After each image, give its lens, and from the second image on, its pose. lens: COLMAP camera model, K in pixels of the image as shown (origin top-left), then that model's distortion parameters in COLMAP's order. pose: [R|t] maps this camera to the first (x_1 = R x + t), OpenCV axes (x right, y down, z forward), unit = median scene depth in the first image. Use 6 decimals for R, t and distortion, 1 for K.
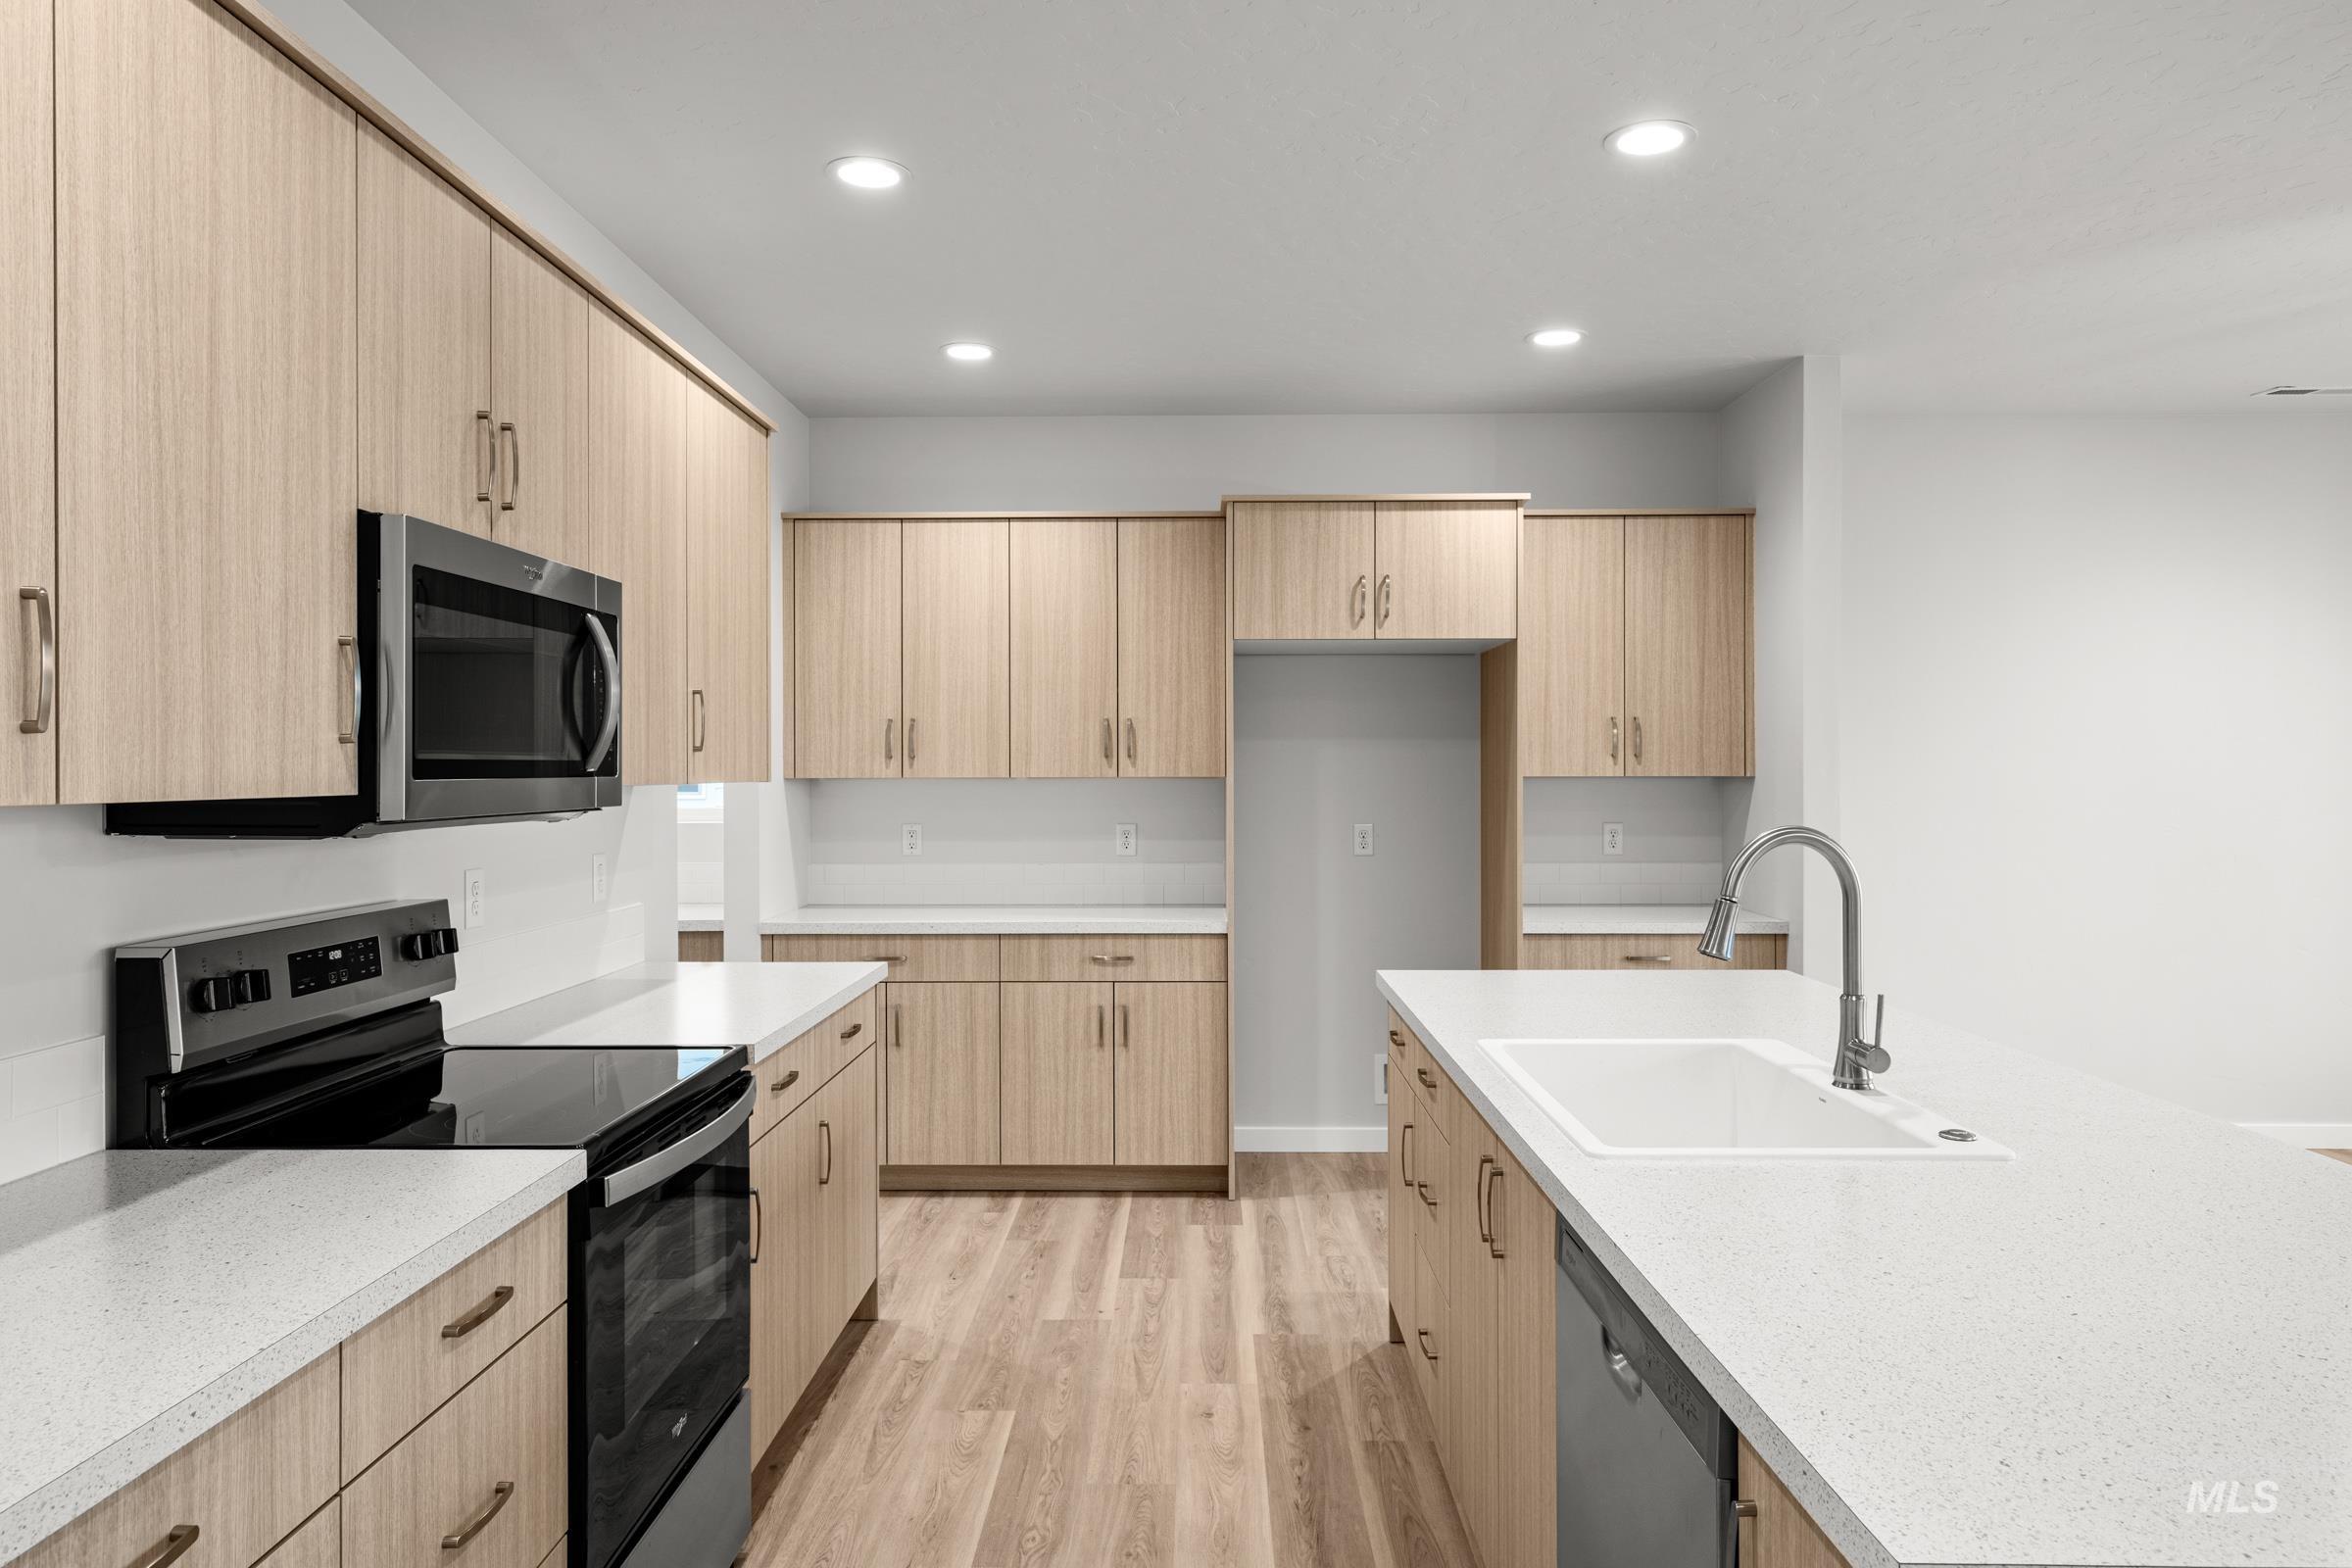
lens RADIAL K [[1545.1, 0, 1192.2], [0, 1545.1, 762.4], [0, 0, 1]] dist [0.020967, -0.001407]
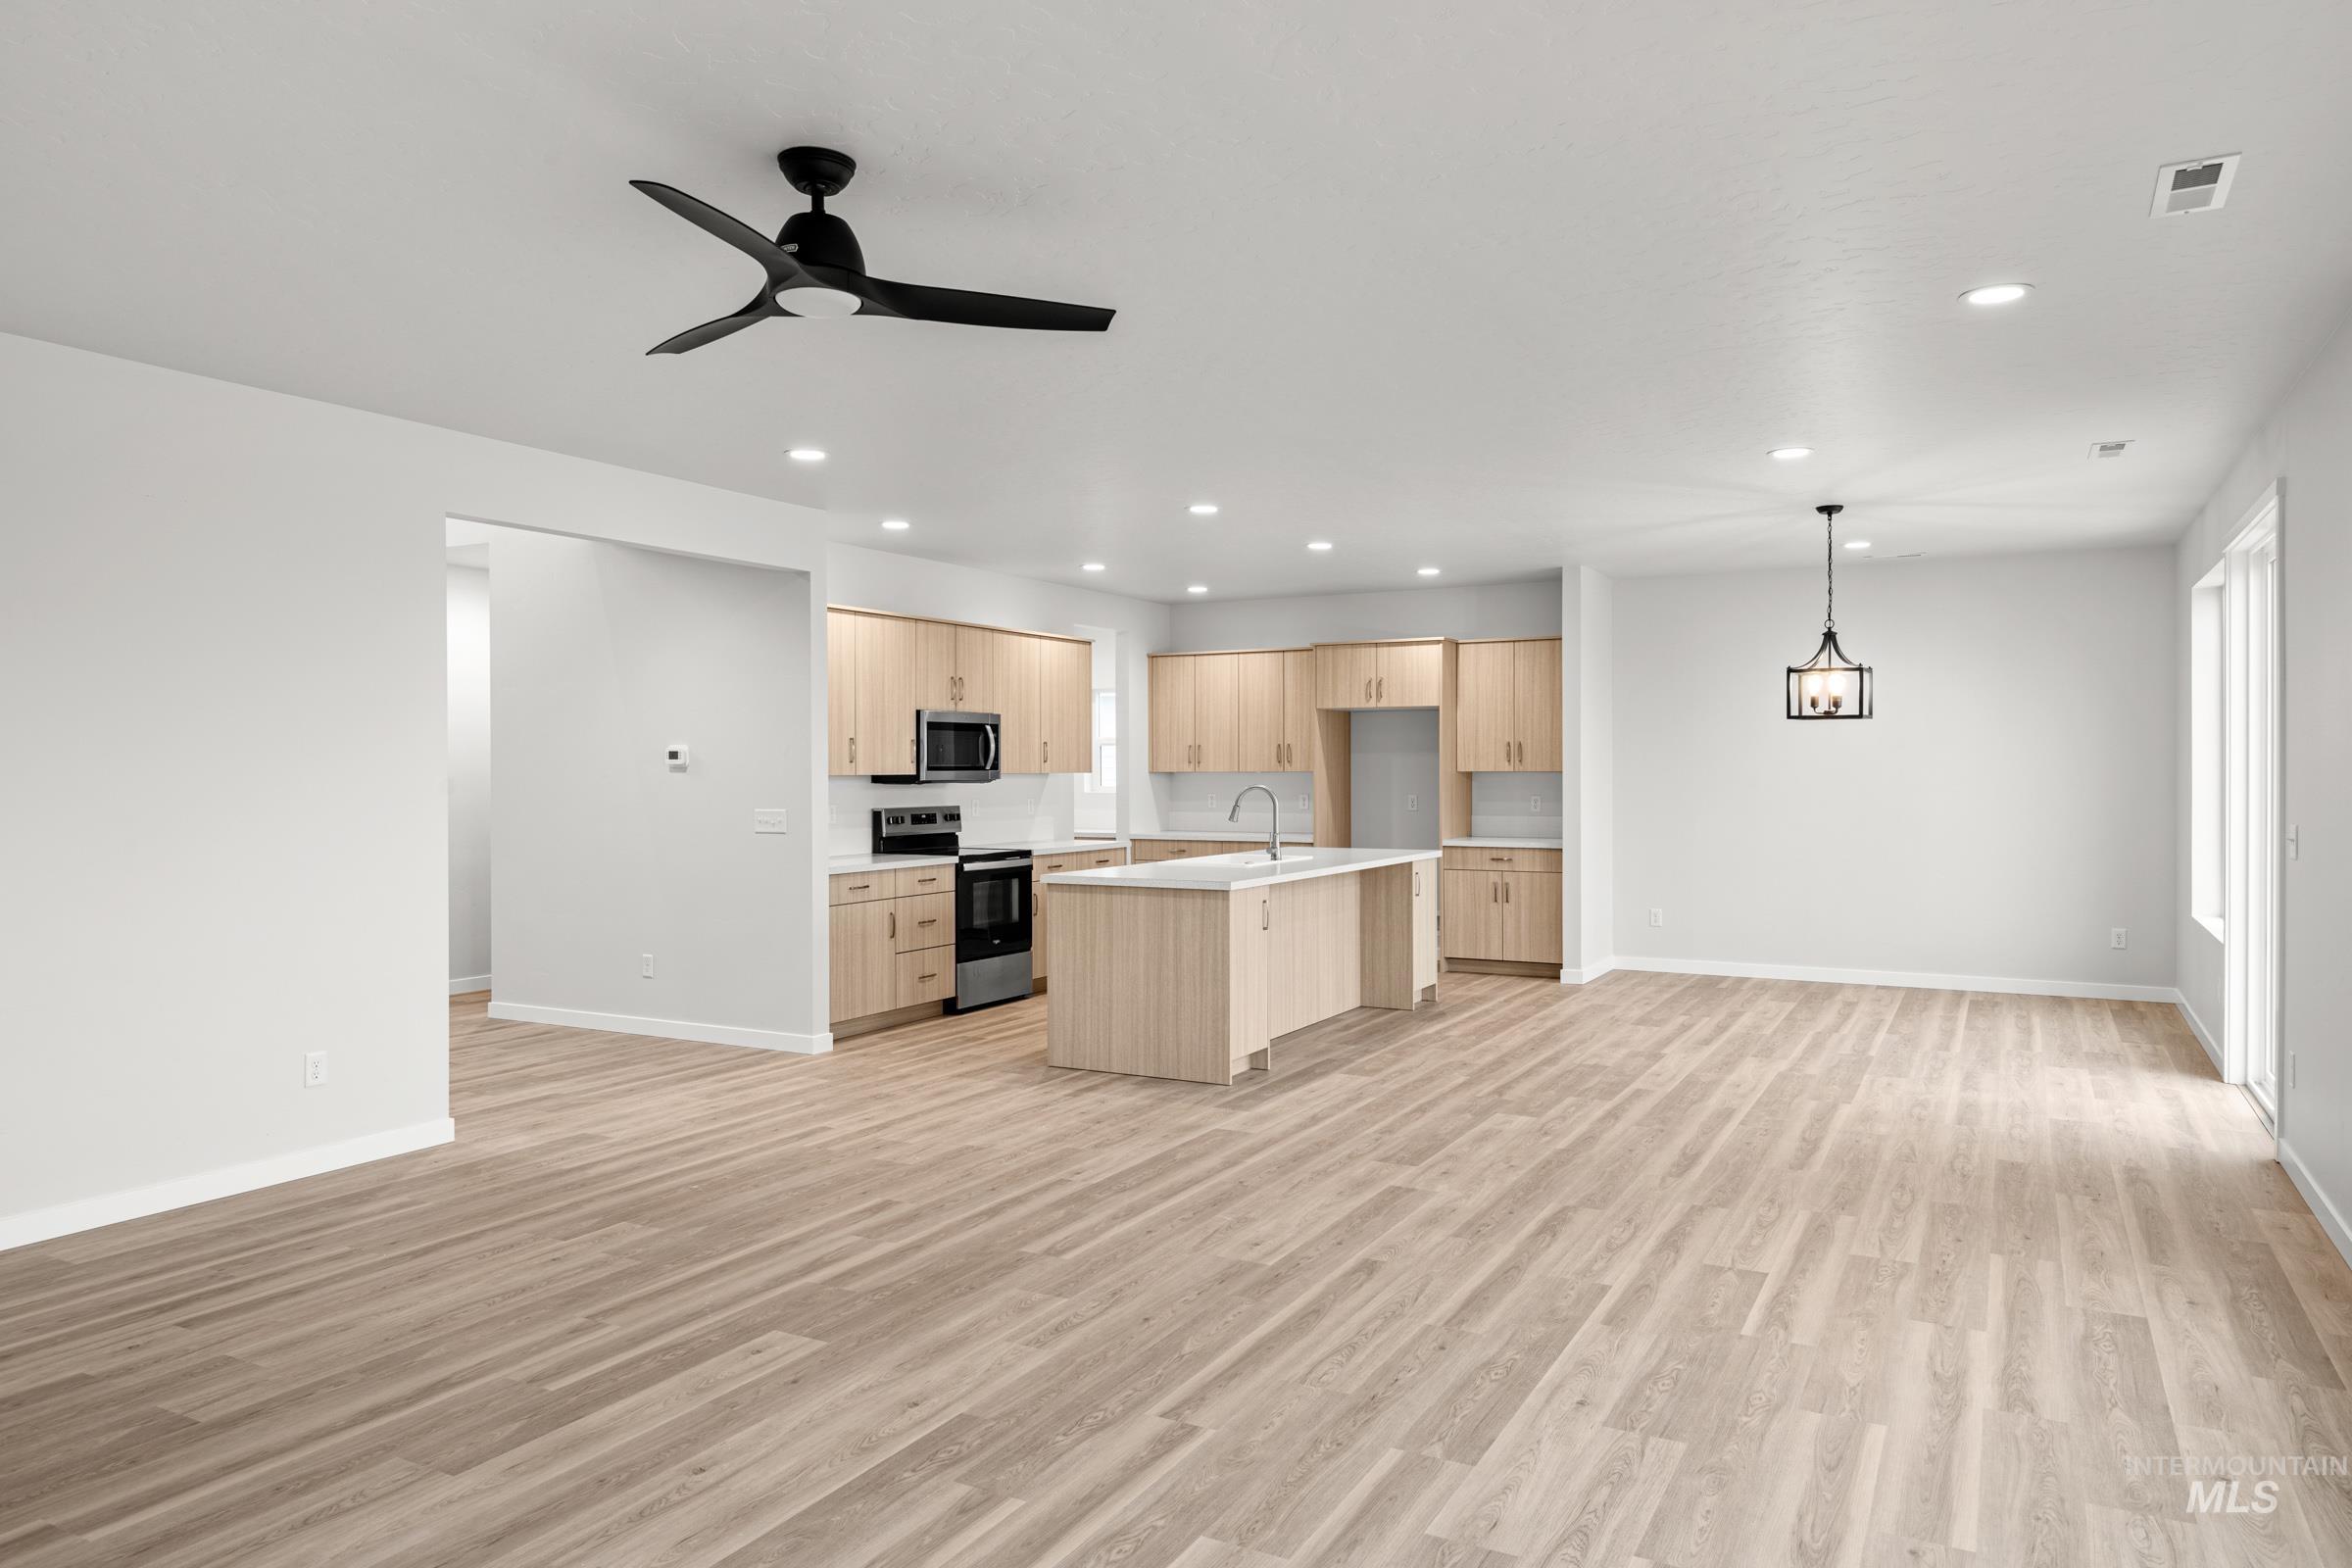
lens RADIAL K [[1545.1, 0, 1180.7], [0, 1545.1, 767.2], [0, 0, 1]] dist [0.020967, -0.001407]
pose [[0.880335, 0.001273, -0.474350, 0.893639], [0.002157, 0.999975, 0.006686, -0.011627], [0.474347, -0.006910, 0.880311, -1.015118]]
